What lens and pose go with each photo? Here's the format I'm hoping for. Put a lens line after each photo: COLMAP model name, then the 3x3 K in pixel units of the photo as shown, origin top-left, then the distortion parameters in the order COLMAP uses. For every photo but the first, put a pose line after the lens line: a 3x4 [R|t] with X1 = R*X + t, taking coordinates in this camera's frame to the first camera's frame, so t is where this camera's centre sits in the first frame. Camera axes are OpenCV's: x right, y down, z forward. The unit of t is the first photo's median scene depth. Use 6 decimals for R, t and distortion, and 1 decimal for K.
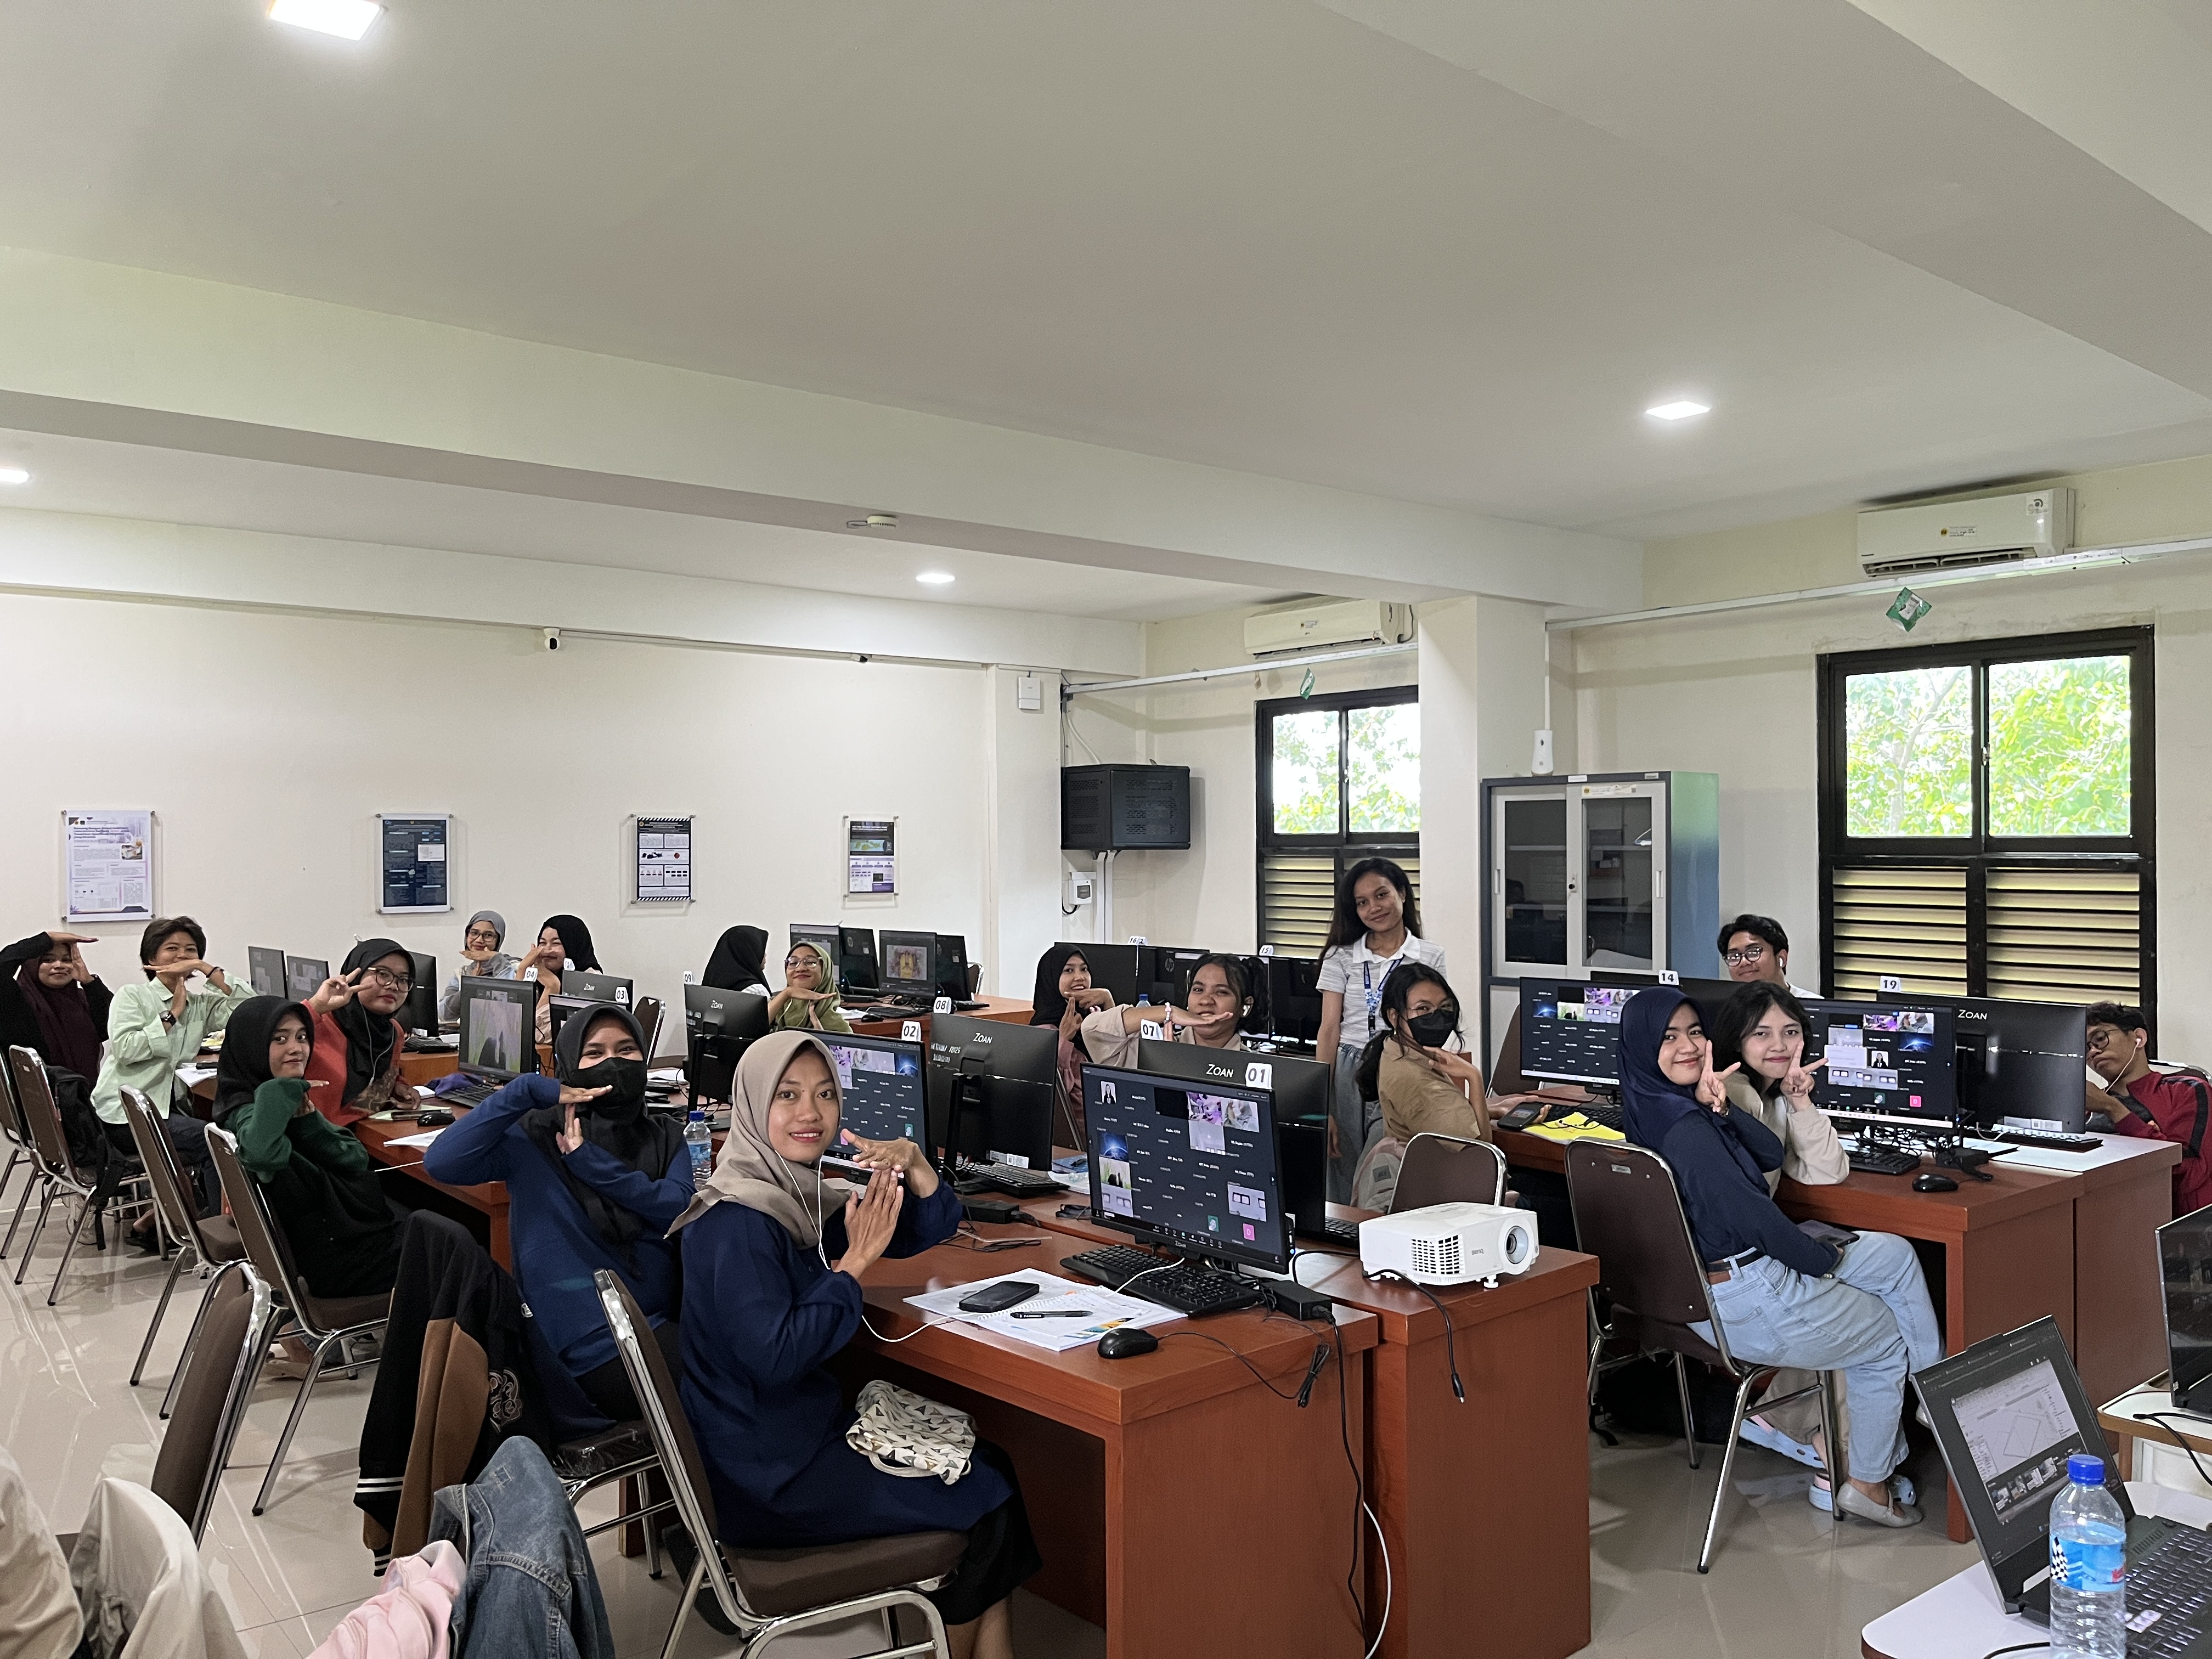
lens RADIAL K [[1632.3, 0, 1107.3], [0, 1632.3, 863.9], [0, 0, 1]] dist [0.060413, -0.066229]
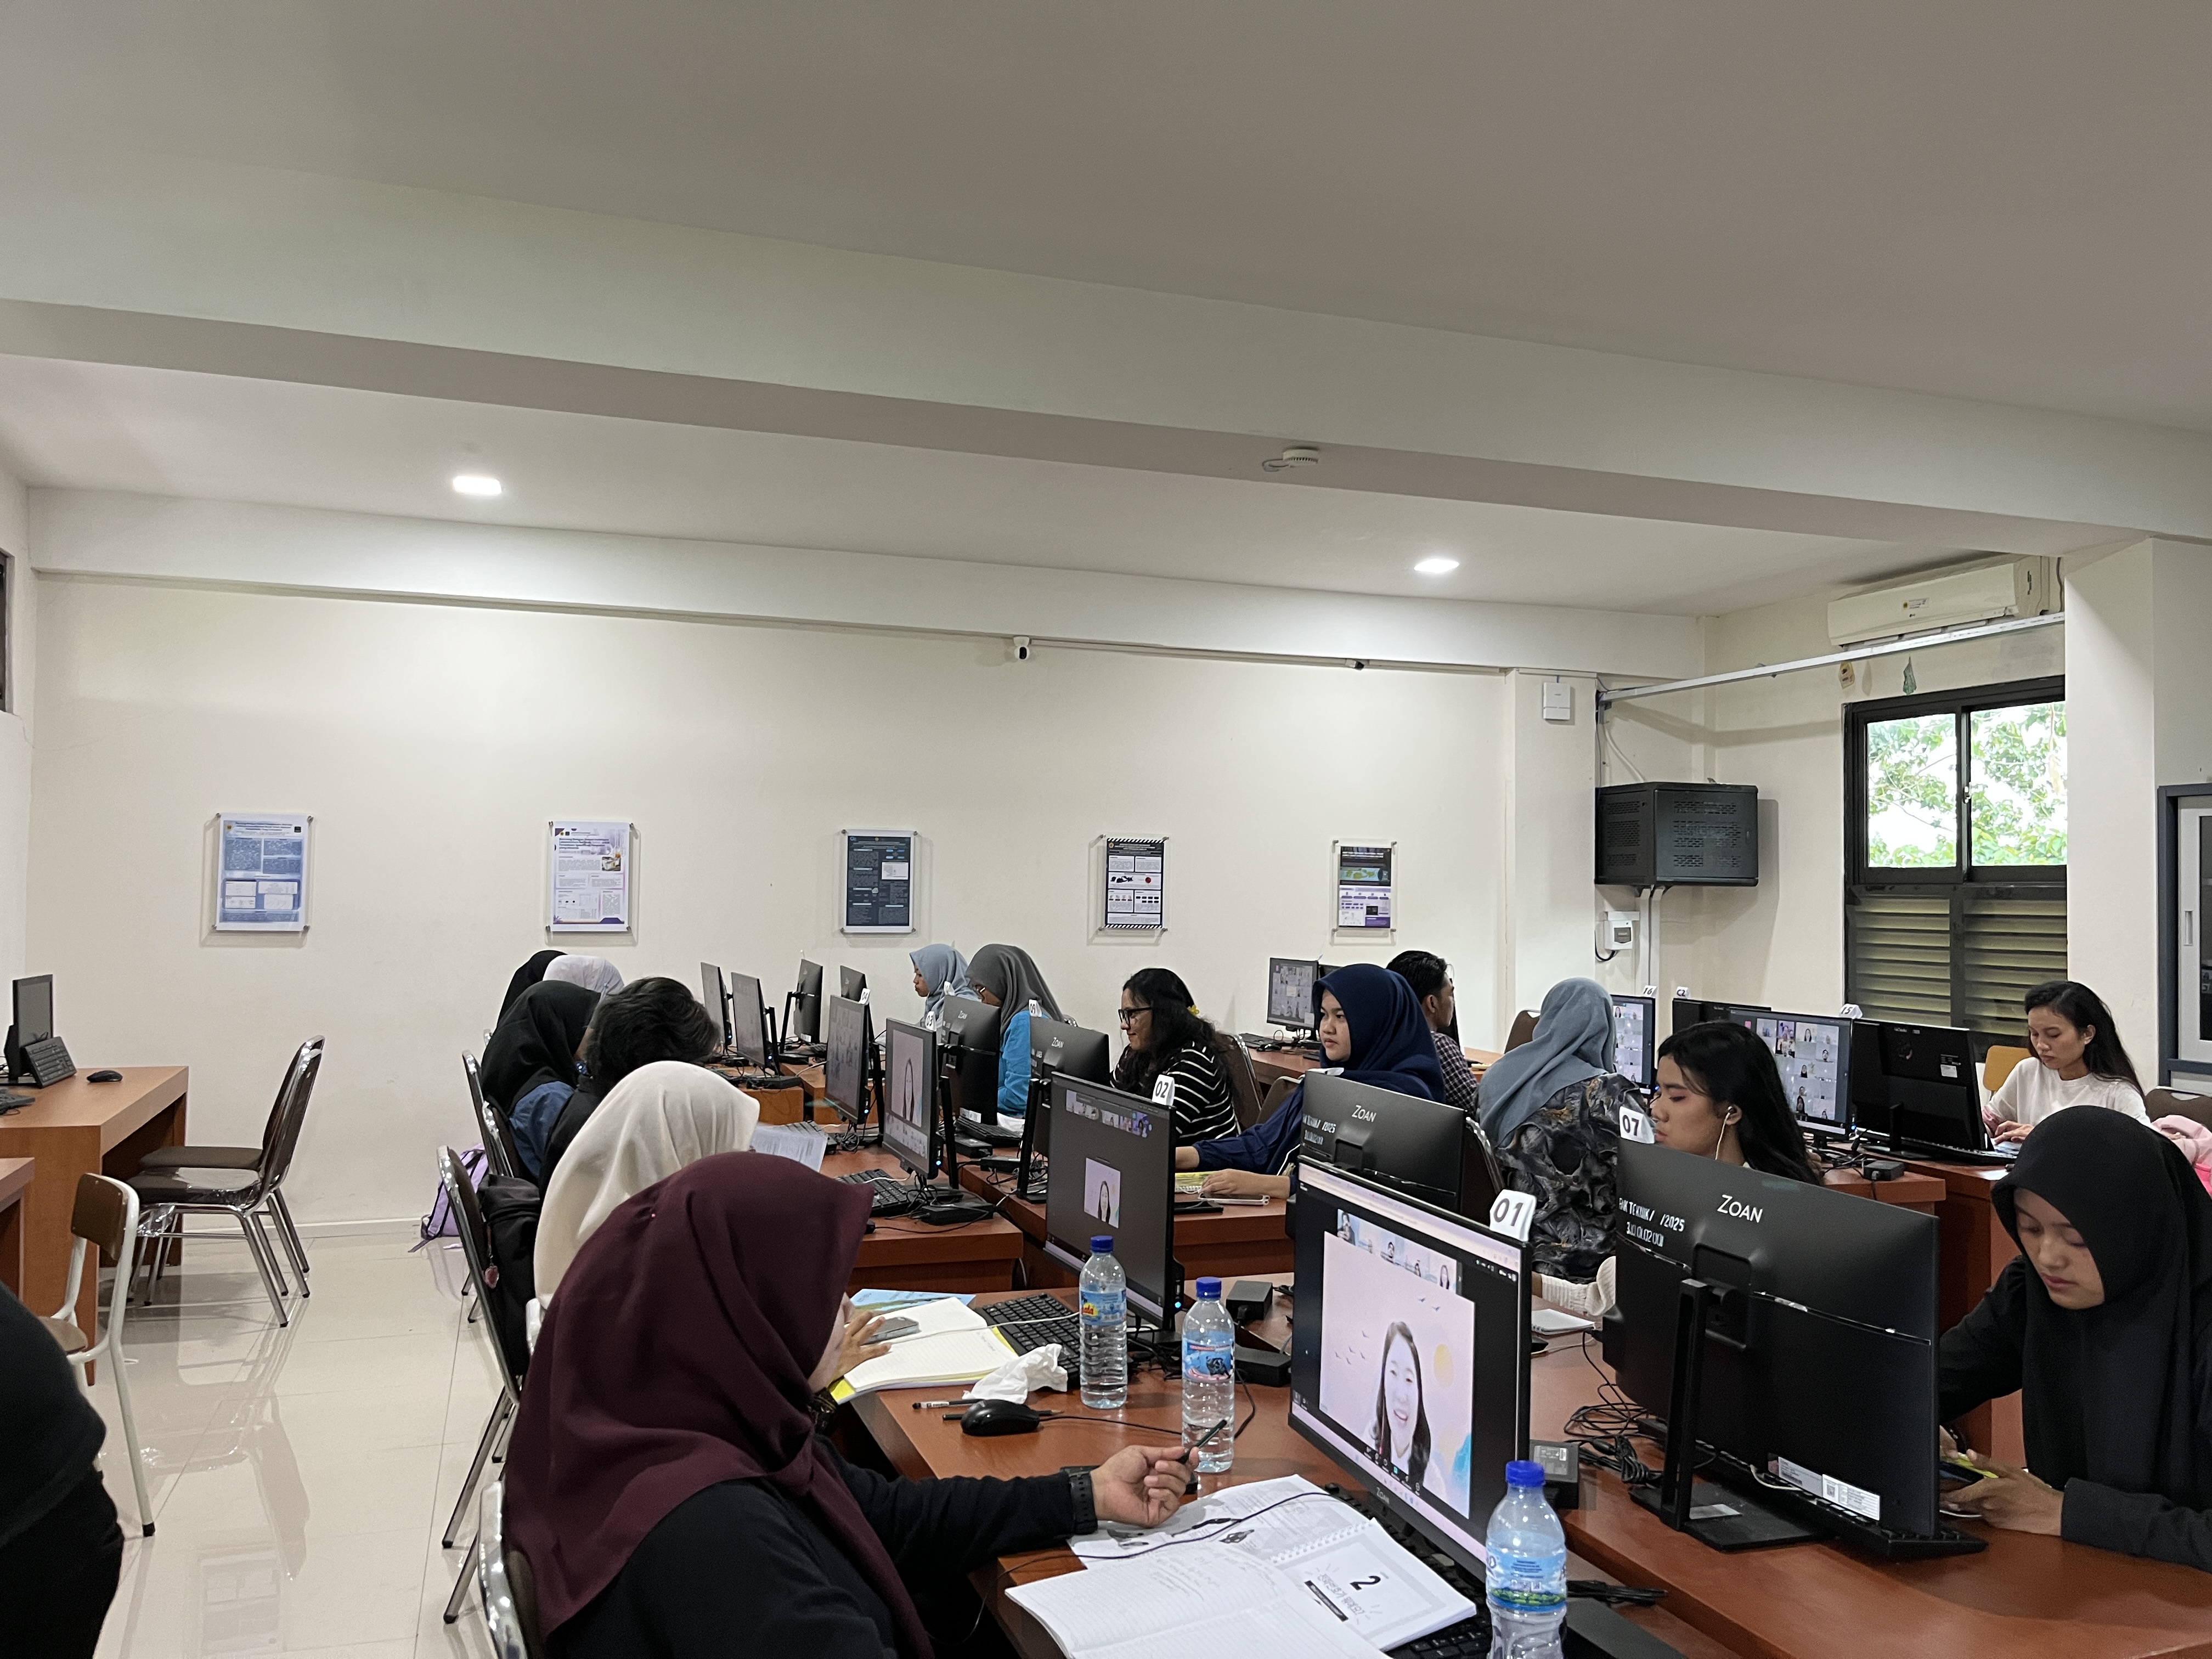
lens RADIAL K [[1663.9, 0, 1133.9], [0, 1663.9, 832.6], [0, 0, 1]] dist [0.091808, -0.158272]
pose [[0.944590, 0.007490, -0.328166, 0.040999], [-0.022782, 0.998825, -0.042778, 0.009412], [0.327460, 0.047884, 0.943651, 0.128242]]
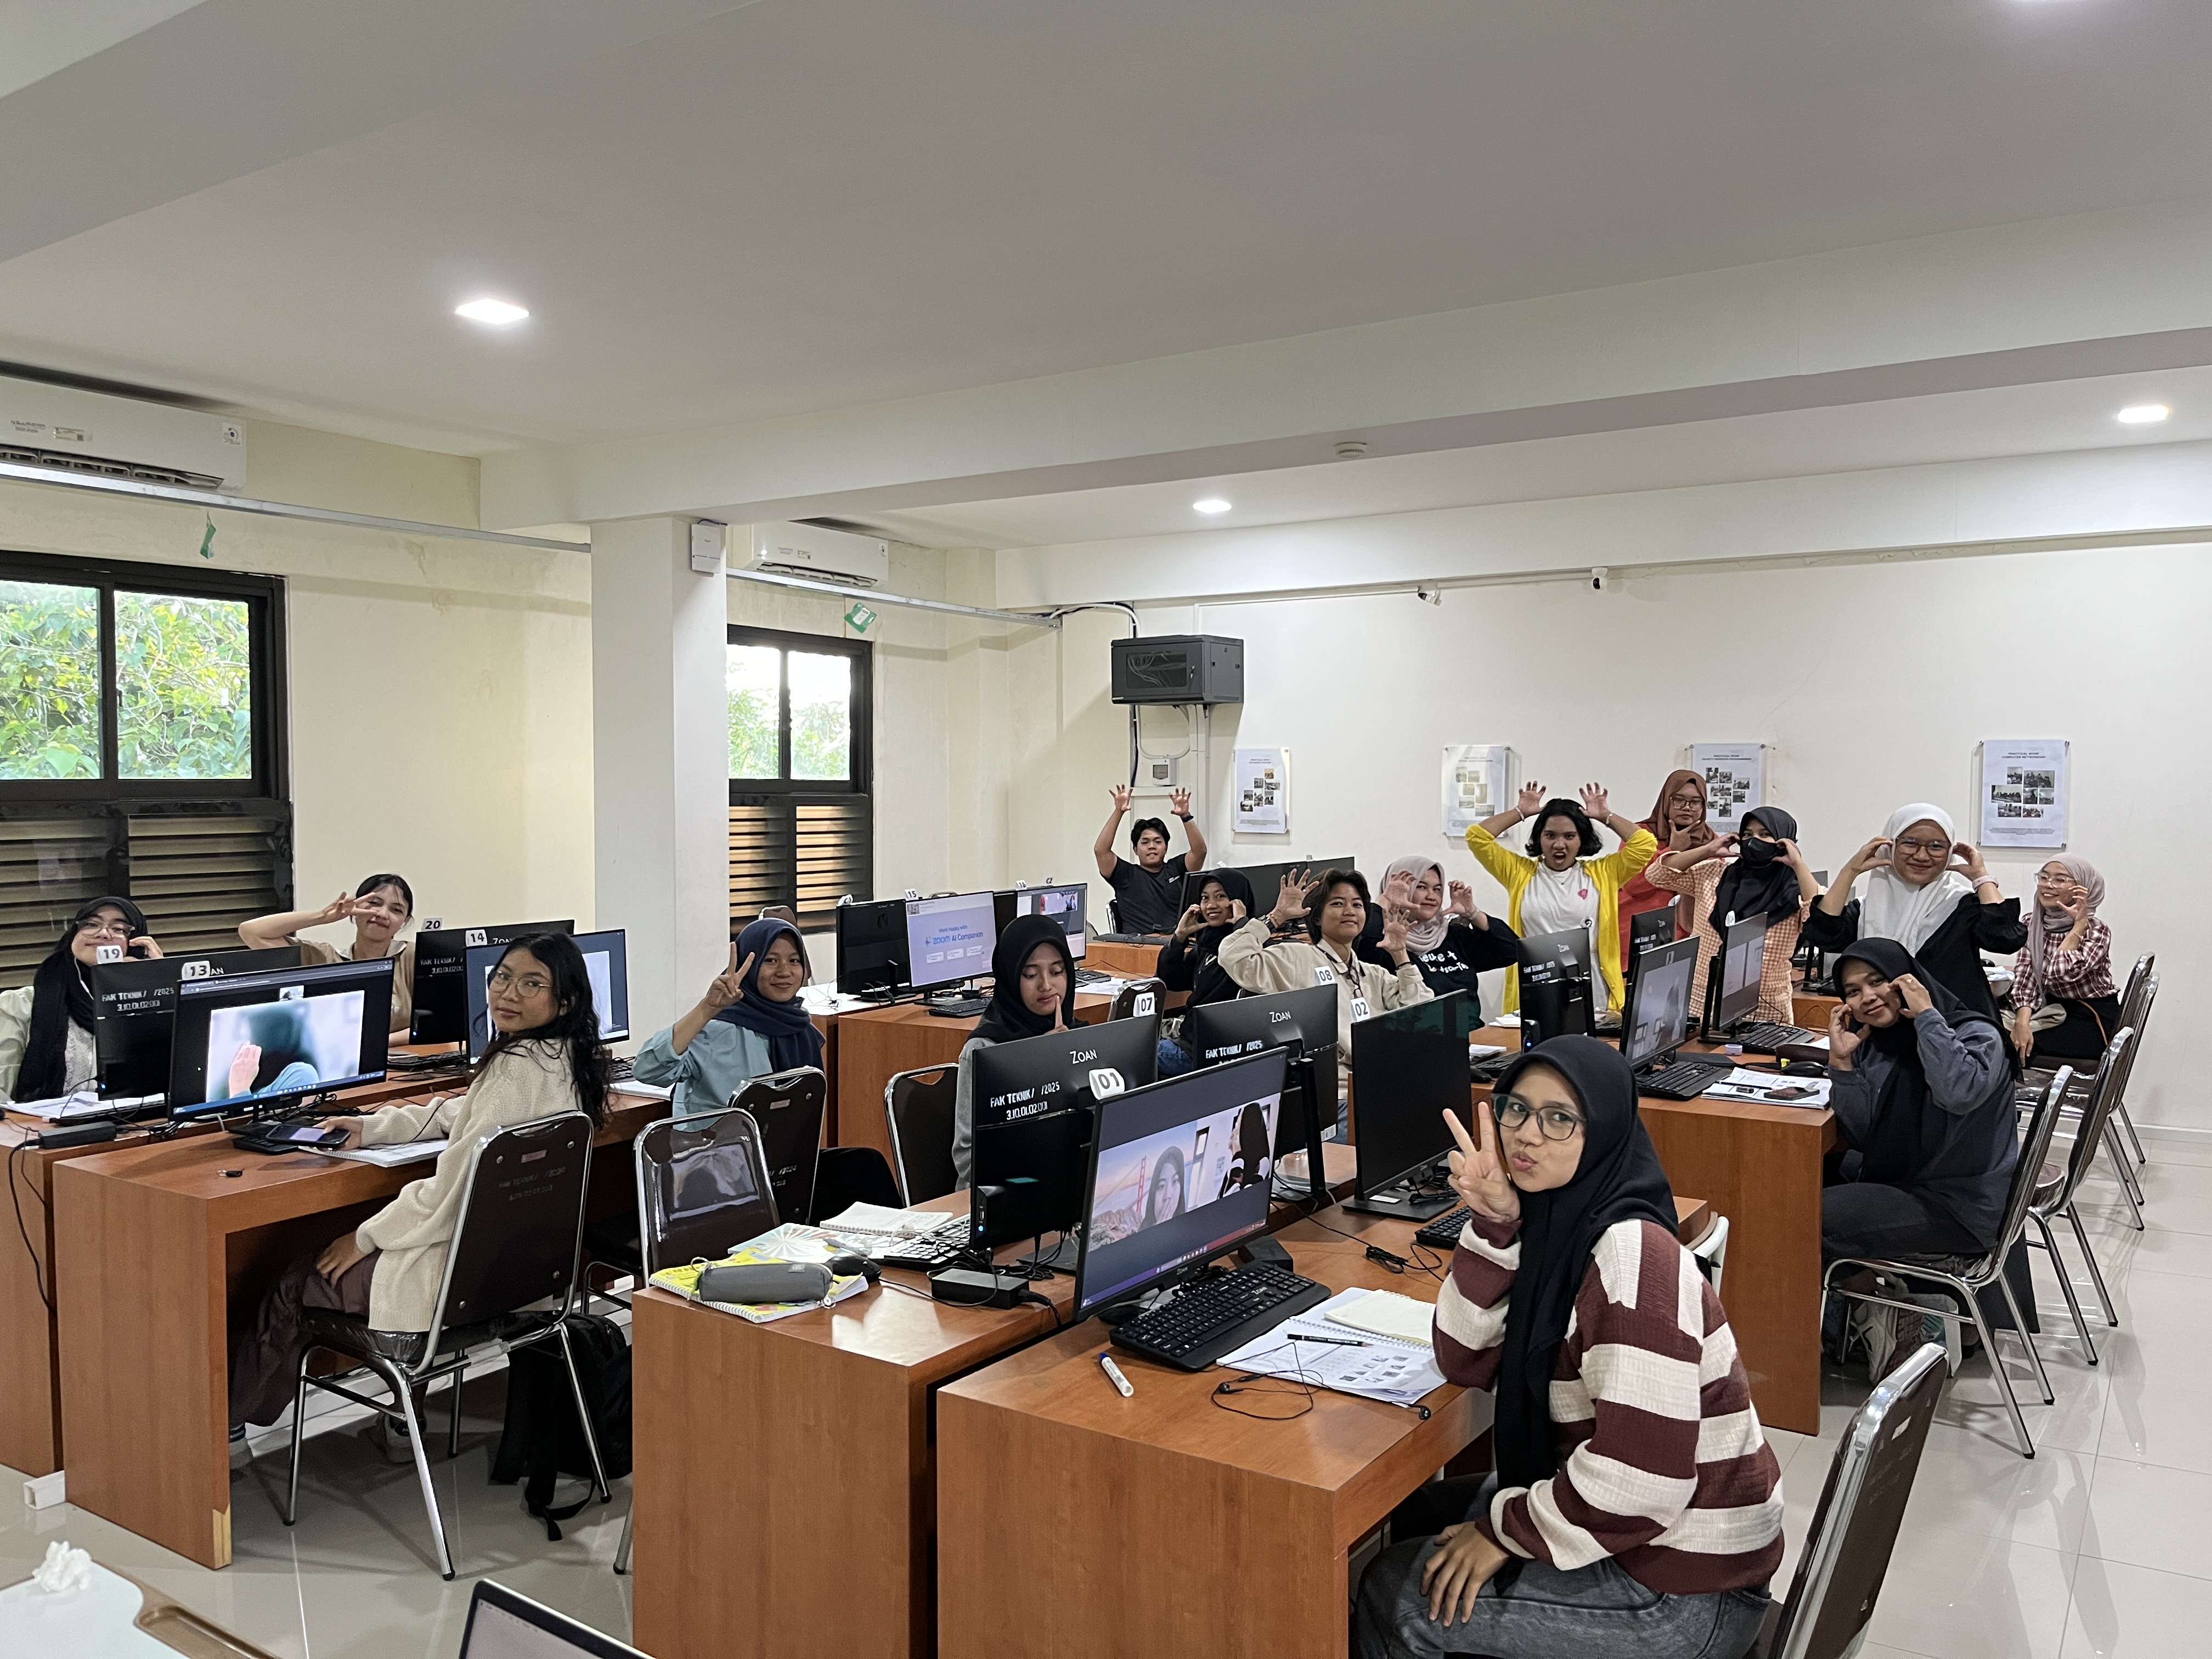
lens RADIAL K [[1698.3, 0, 1116.6], [0, 1698.3, 821.4], [0, 0, 1]] dist [0.066244, -0.063005]
pose [[-0.291051, -0.019661, 0.956505, -0.452961], [0.018198, 0.999494, 0.026082, -0.007683], [-0.956534, 0.024998, -0.290546, 0.648076]]
